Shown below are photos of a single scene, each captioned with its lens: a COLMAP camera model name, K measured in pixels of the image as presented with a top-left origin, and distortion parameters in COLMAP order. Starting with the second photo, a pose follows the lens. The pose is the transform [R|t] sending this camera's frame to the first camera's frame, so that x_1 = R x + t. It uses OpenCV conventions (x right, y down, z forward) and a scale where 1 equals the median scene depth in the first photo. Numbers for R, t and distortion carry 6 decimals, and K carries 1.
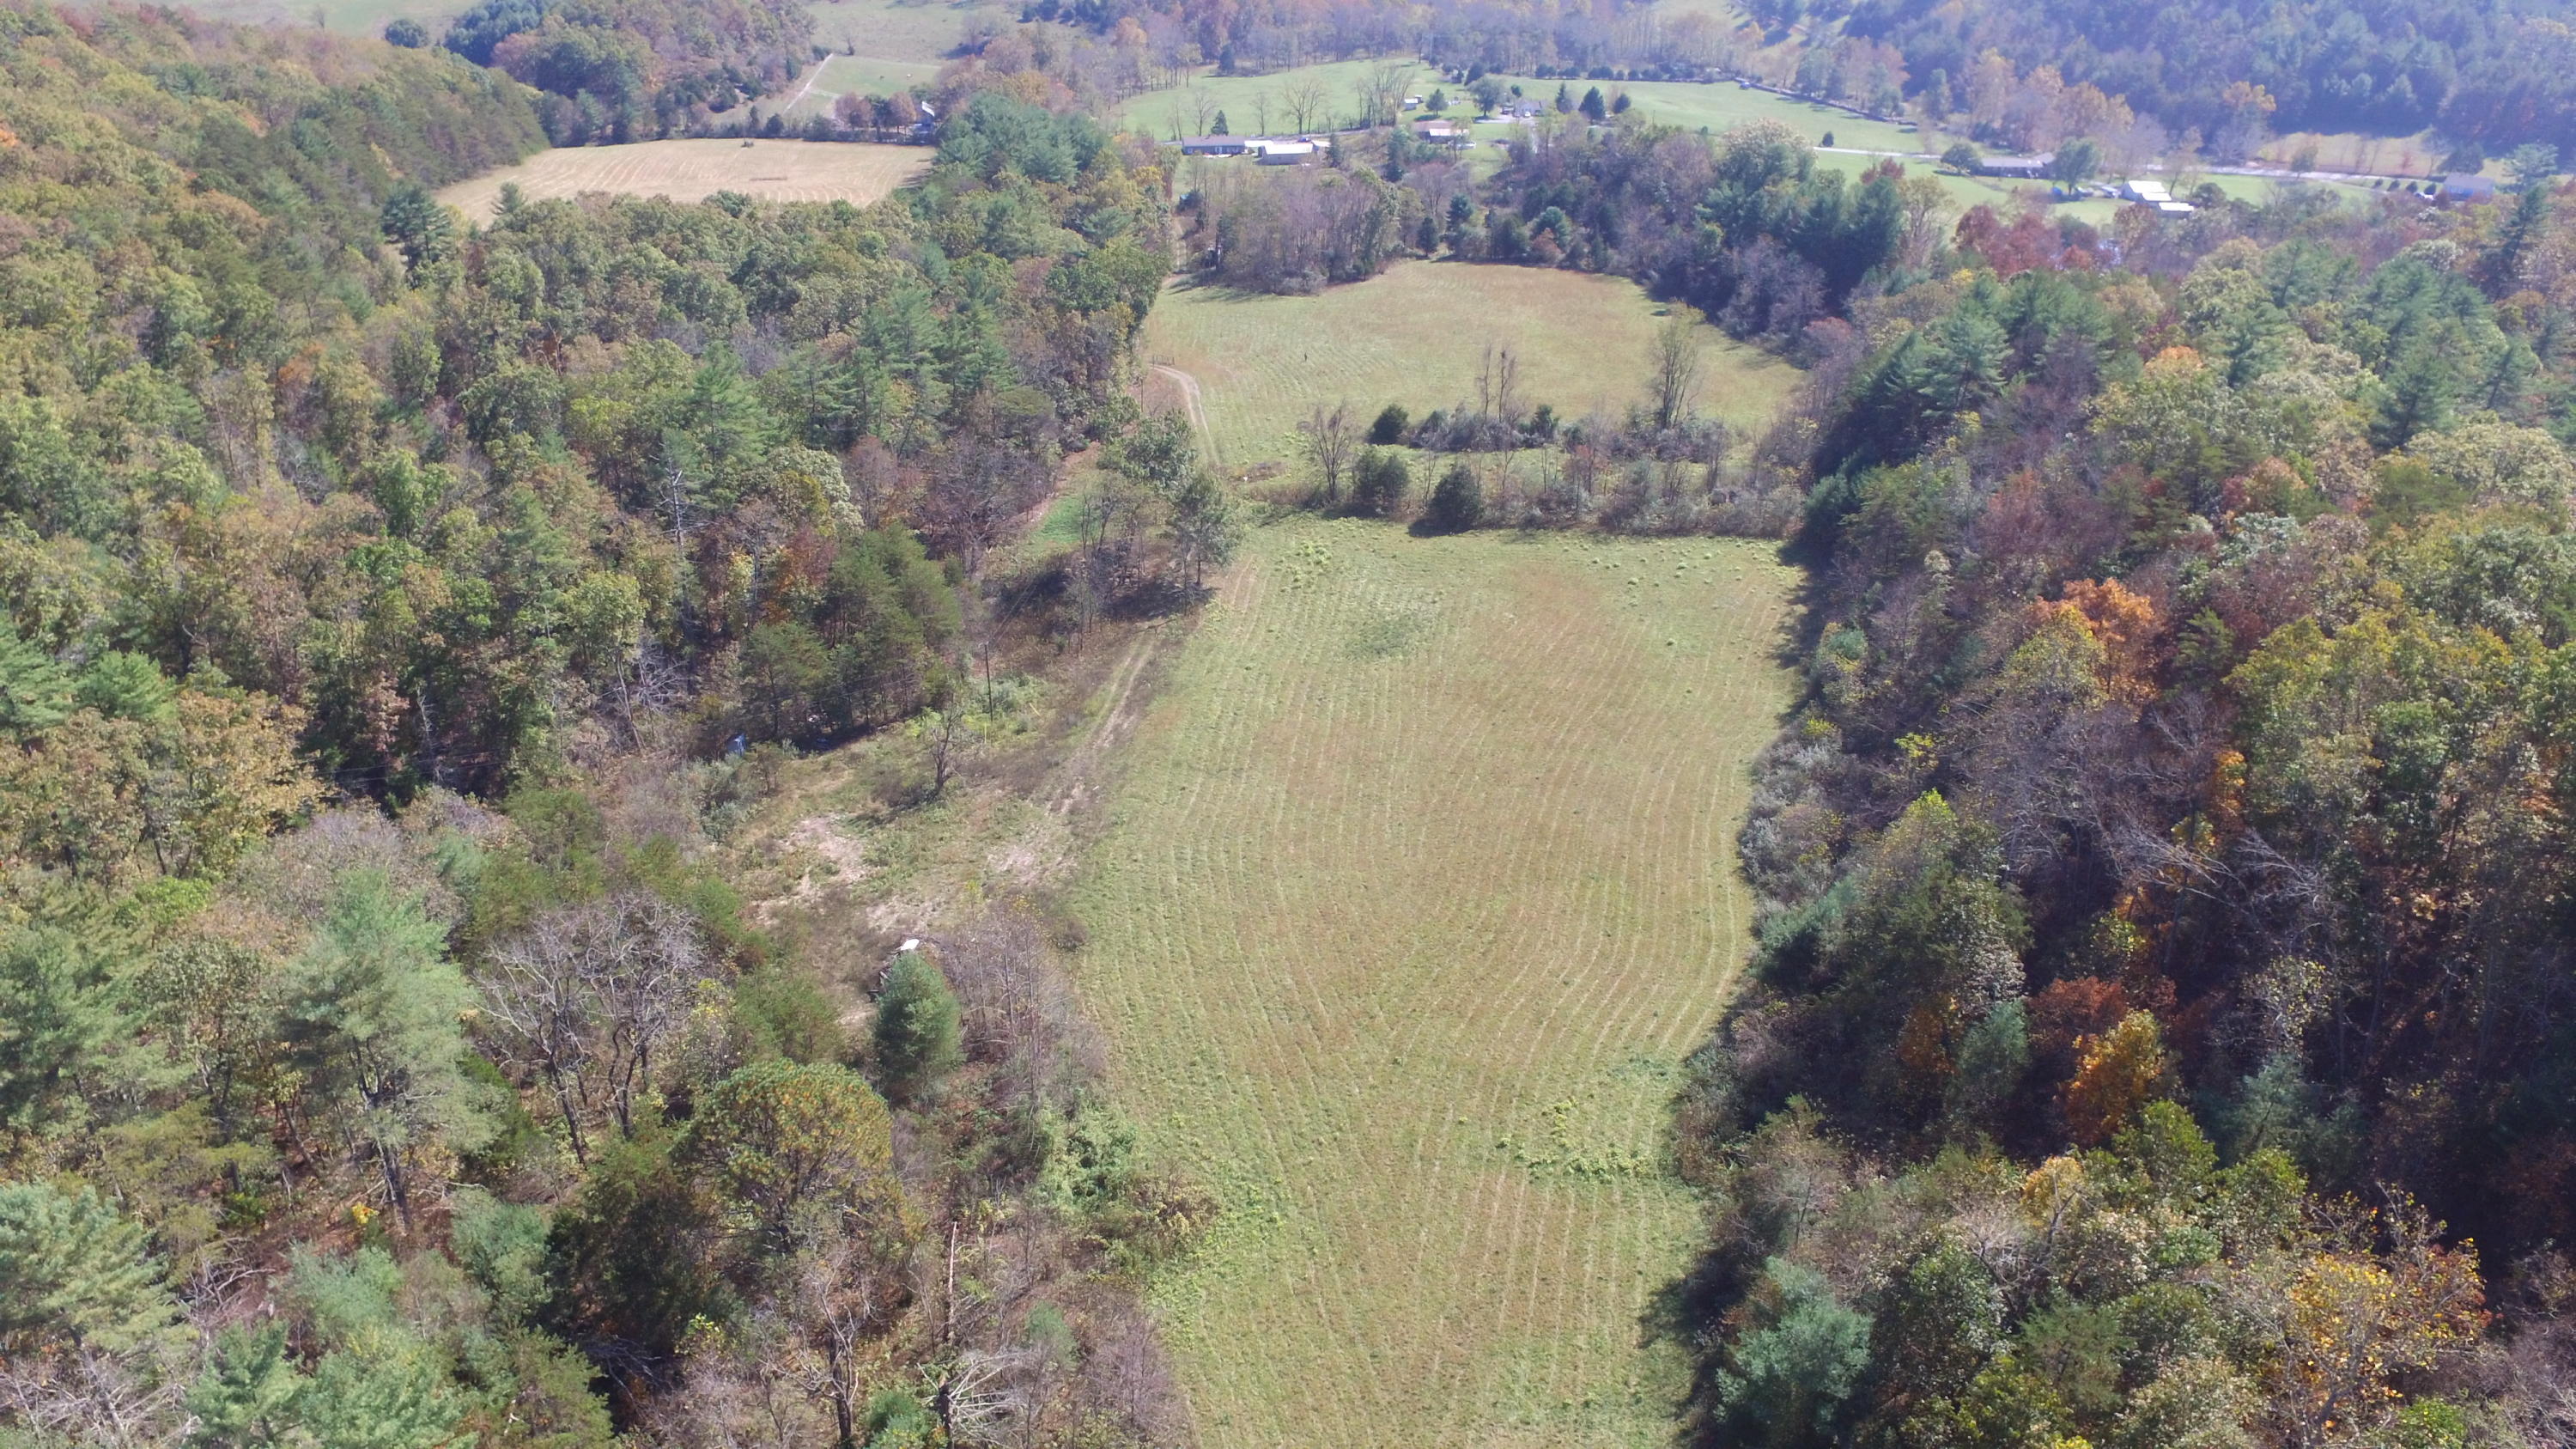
lens RADIAL K [[1730.8, 0, 1248.4], [0, 1730.8, 754.7], [0, 0, 1]] dist [-0.123600, 0.090918]
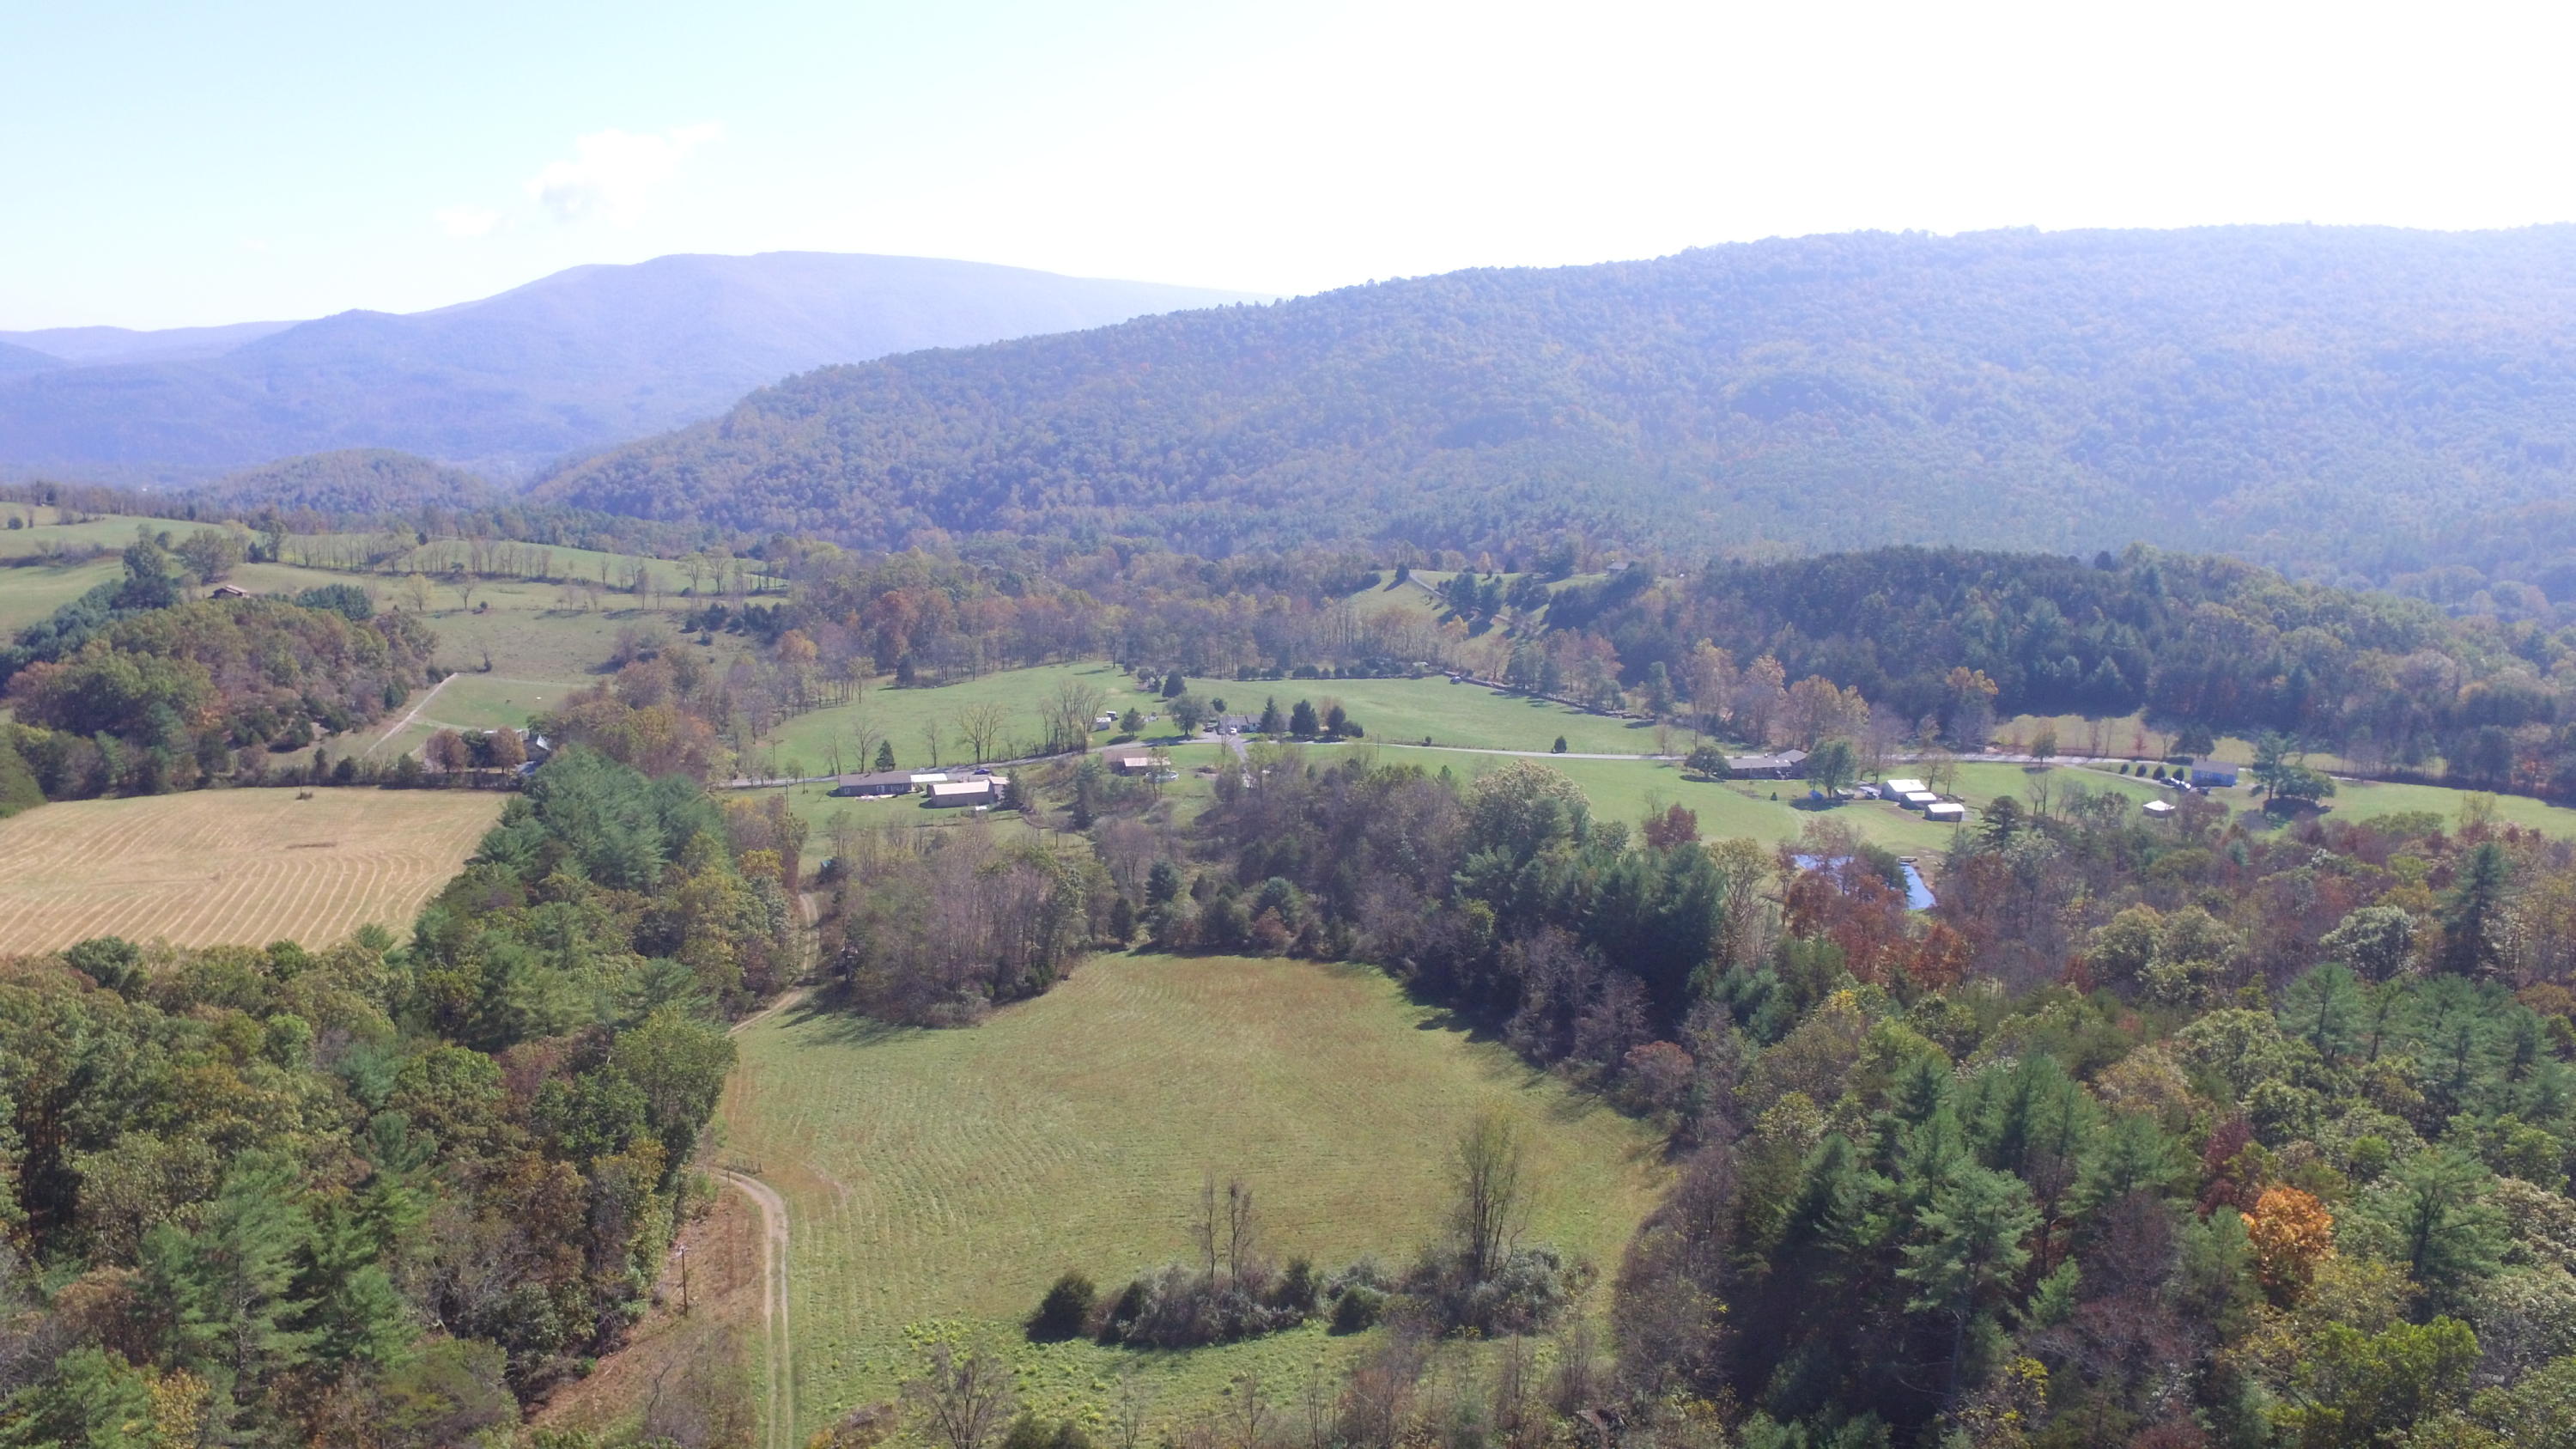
lens RADIAL K [[1730.8, 0, 1248.4], [0, 1730.8, 754.7], [0, 0, 1]] dist [-0.123600, 0.090918]
pose [[0.986268, -0.028990, 0.162590, 0.089038], [0.078325, 0.948824, -0.305938, -0.327386], [-0.145400, 0.314472, 0.938065, 0.558463]]
